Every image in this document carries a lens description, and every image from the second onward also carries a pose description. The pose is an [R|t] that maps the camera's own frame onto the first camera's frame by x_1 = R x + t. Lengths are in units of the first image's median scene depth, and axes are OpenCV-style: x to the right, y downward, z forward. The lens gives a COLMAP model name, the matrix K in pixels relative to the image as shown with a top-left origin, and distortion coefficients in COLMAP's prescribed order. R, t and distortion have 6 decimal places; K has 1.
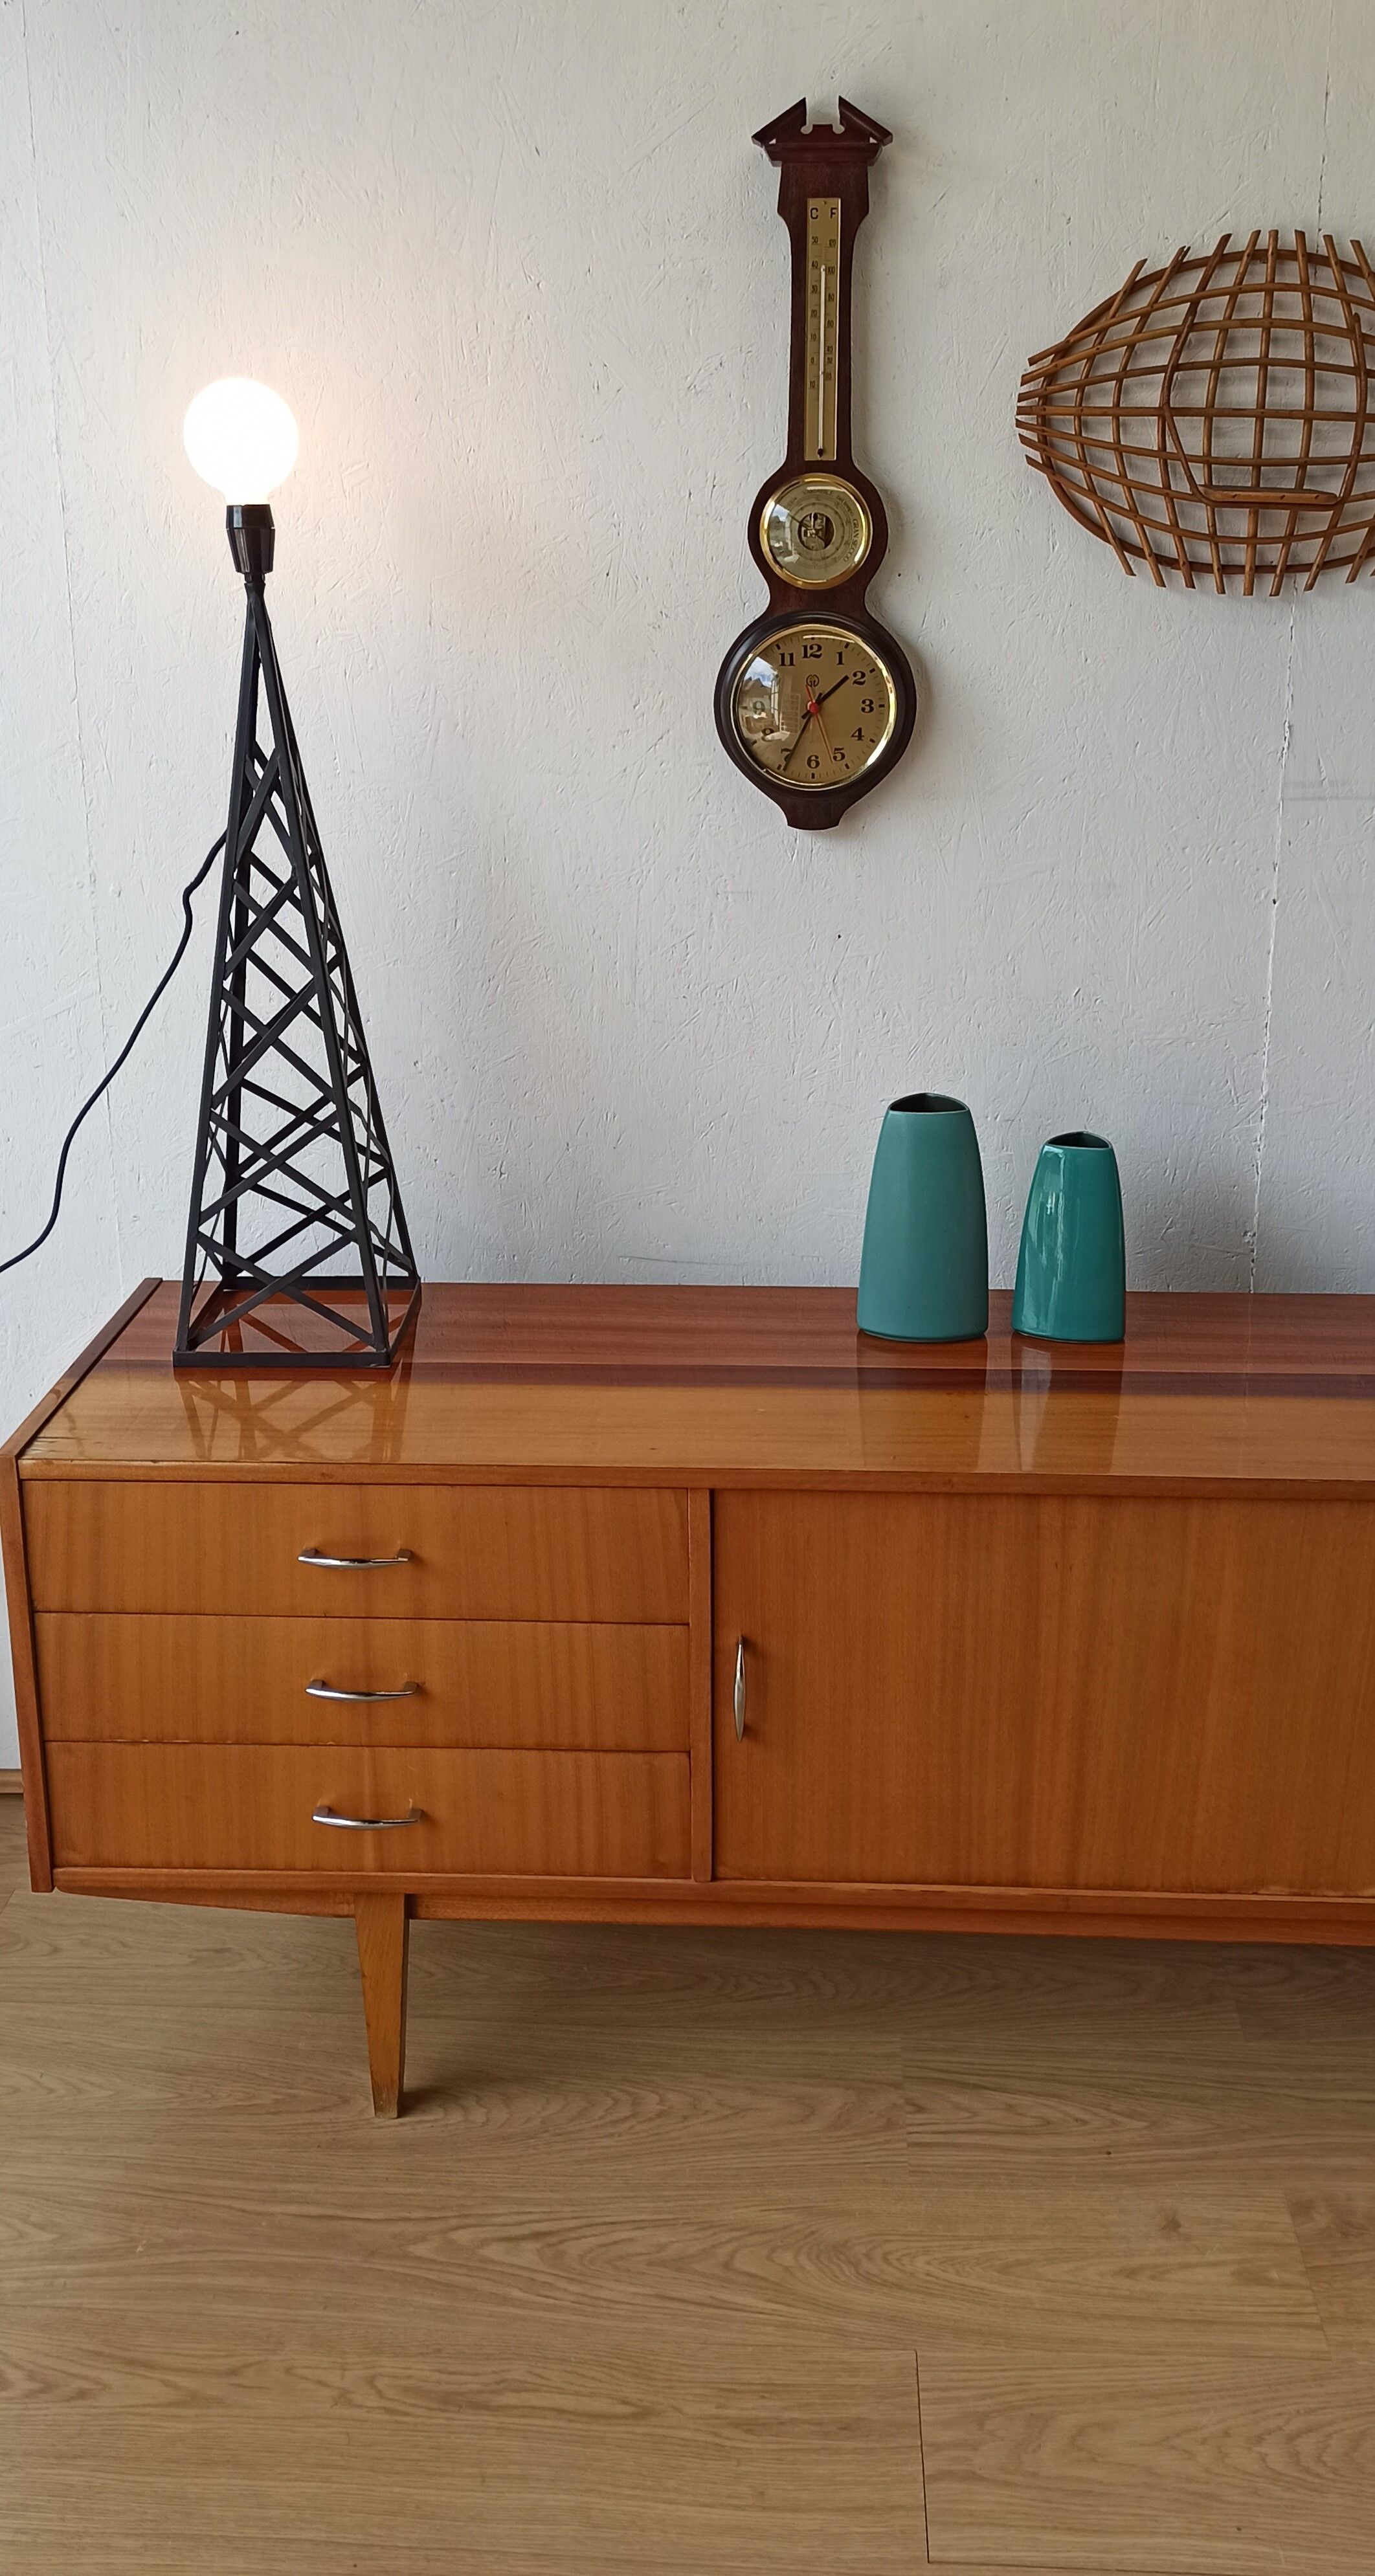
lens RADIAL K [[2196.5, 0, 685.0], [0, 2196.5, 1065.1], [0, 0, 1]] dist [0.082028, -0.115122]
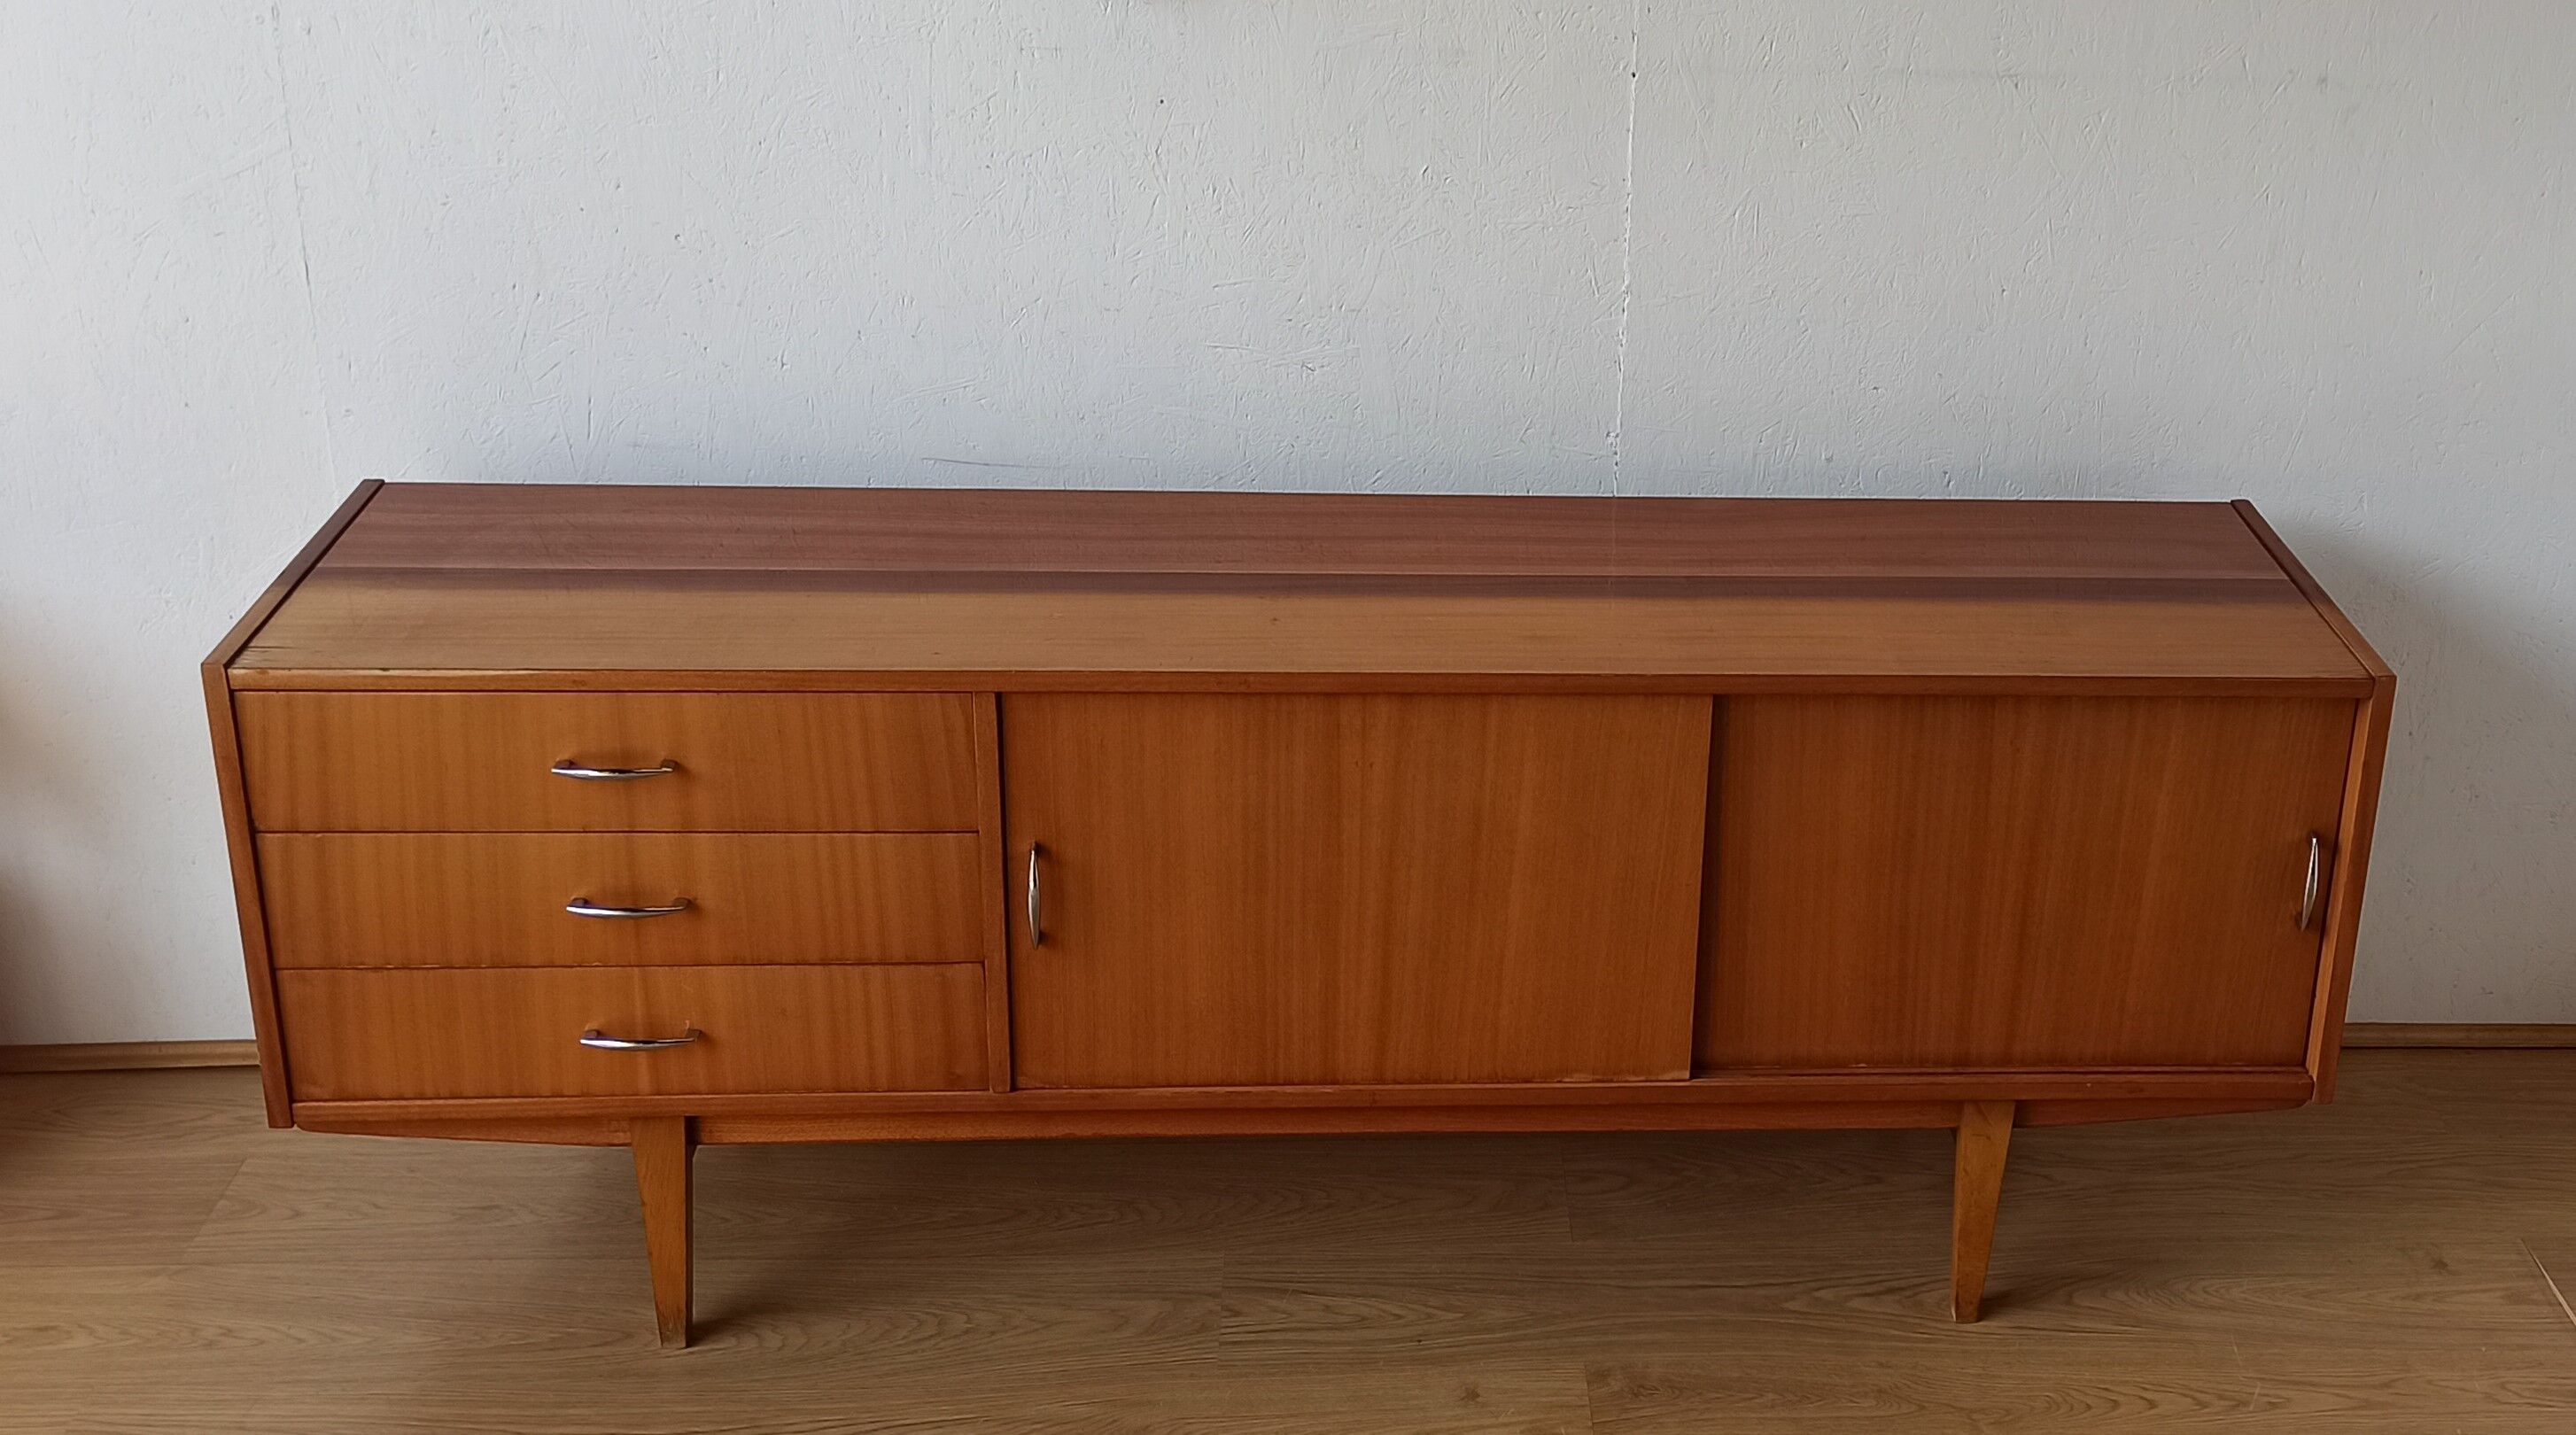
lens RADIAL K [[3012.1, 0, 1621.1], [0, 3012.1, 670.4], [0, 0, 1]] dist [0.079009, -0.116734]
pose [[0.988389, -0.009804, 0.151625, 0.076804], [-0.012048, 0.989717, 0.142530, -0.008509], [-0.151464, -0.142702, 0.978108, -0.315557]]
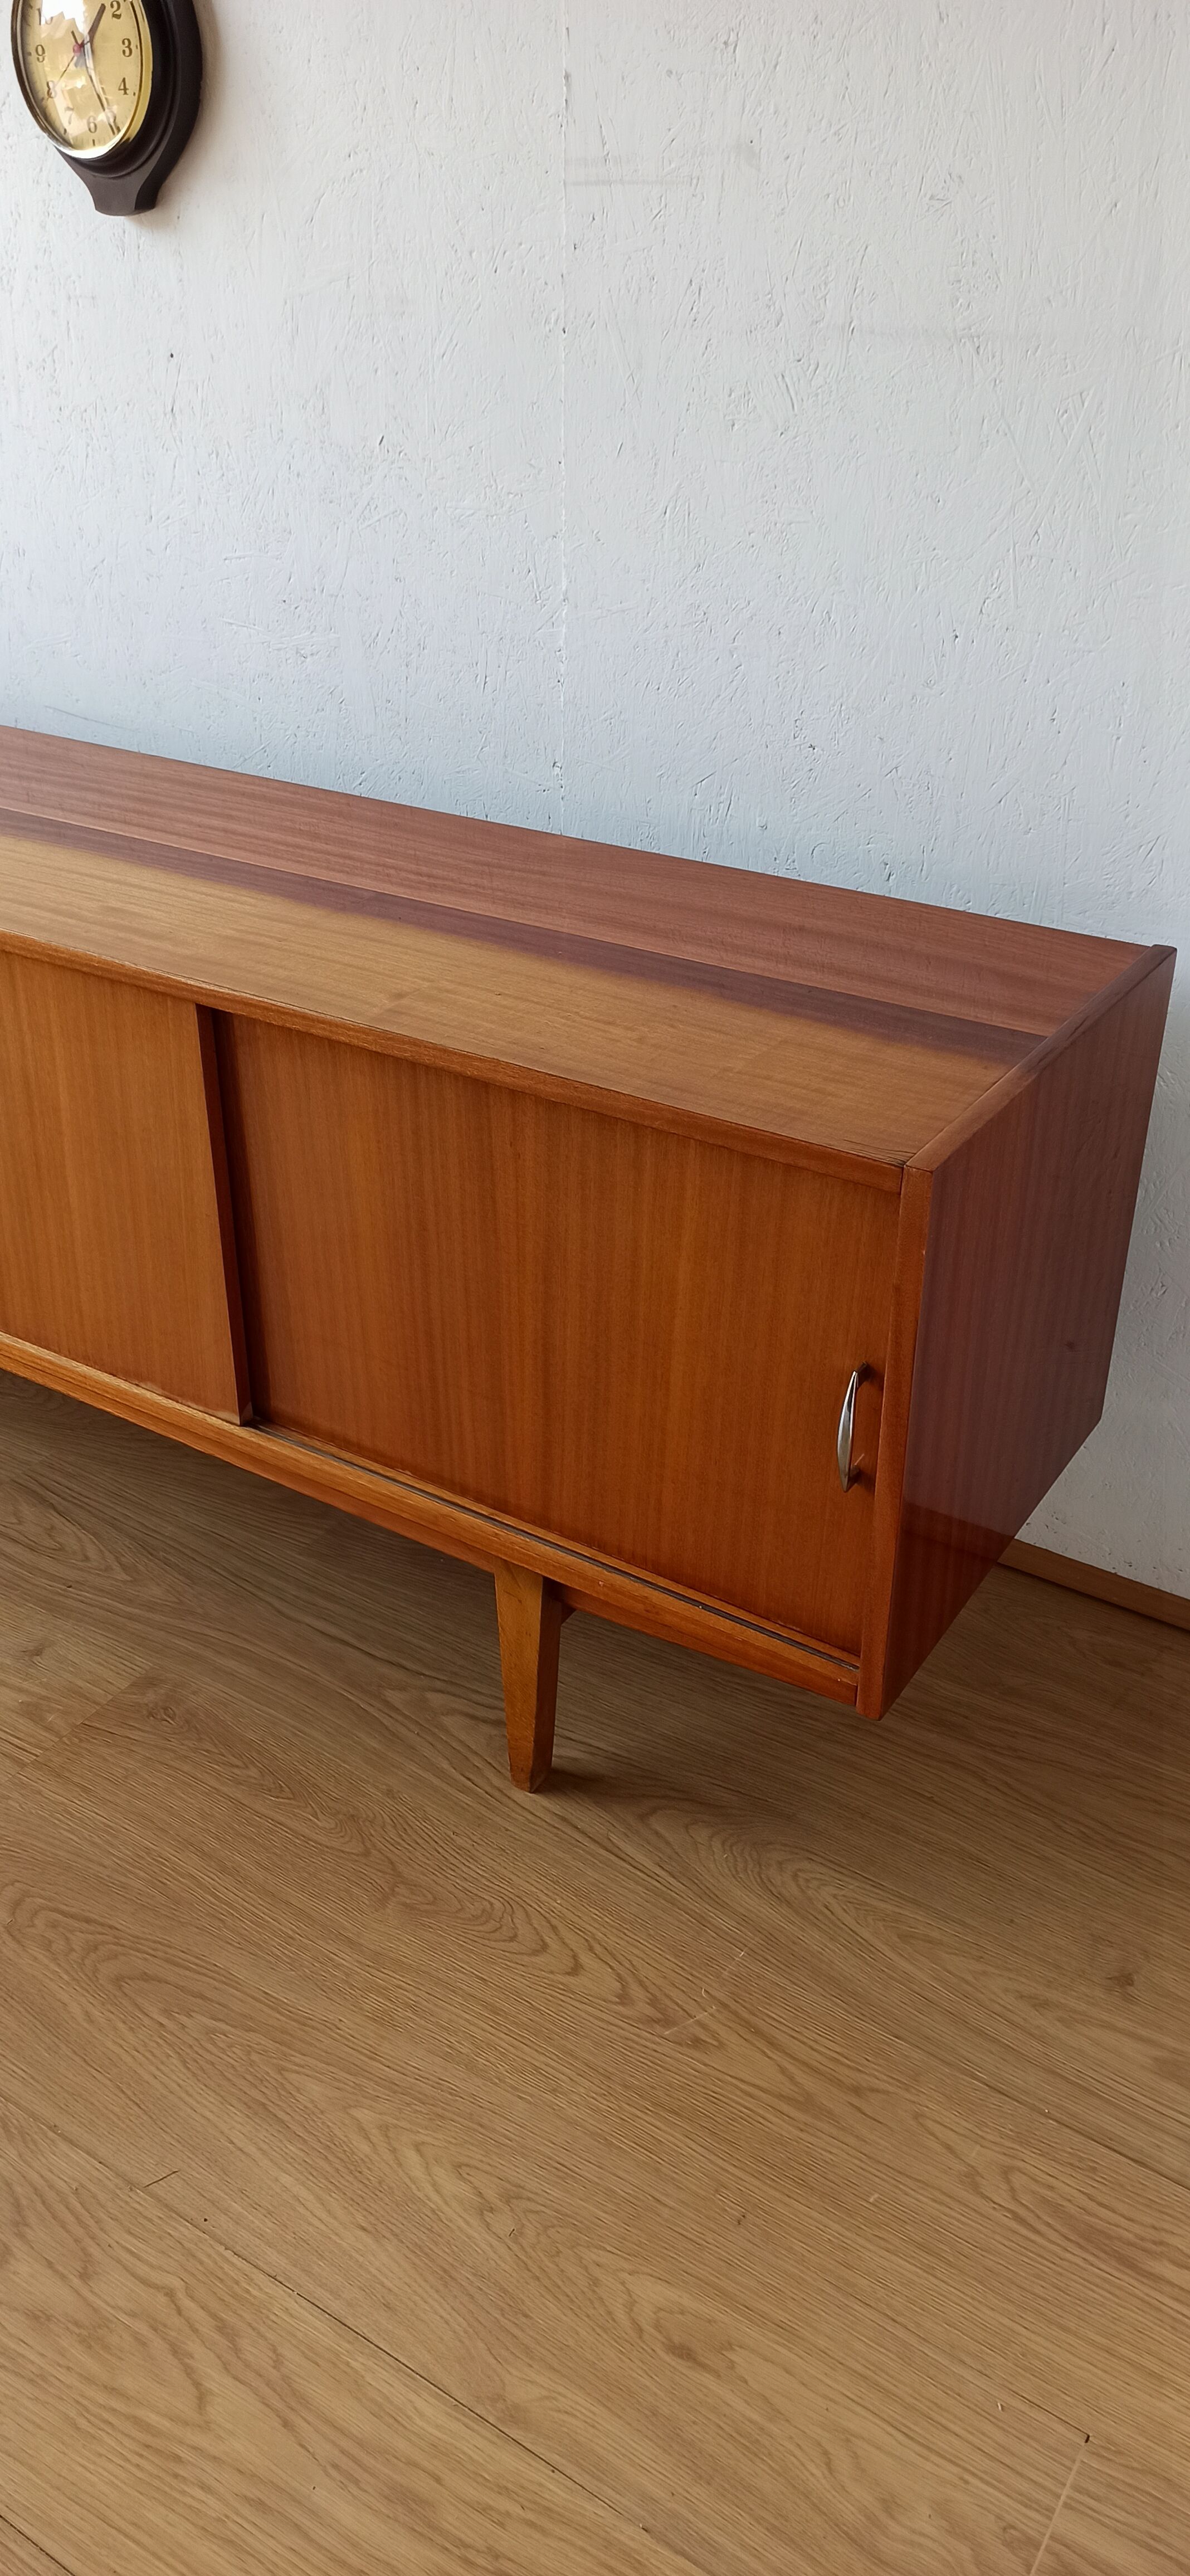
lens RADIAL K [[1899.4, 0, 590.9], [0, 1899.4, 1286.6], [0, 0, 1]] dist [0.079739, -0.106604]
pose [[0.866268, 0.253823, -0.430294, 0.768460], [-0.131549, 0.946811, 0.293672, 0.057165], [0.481948, -0.197794, 0.853583, 0.380581]]
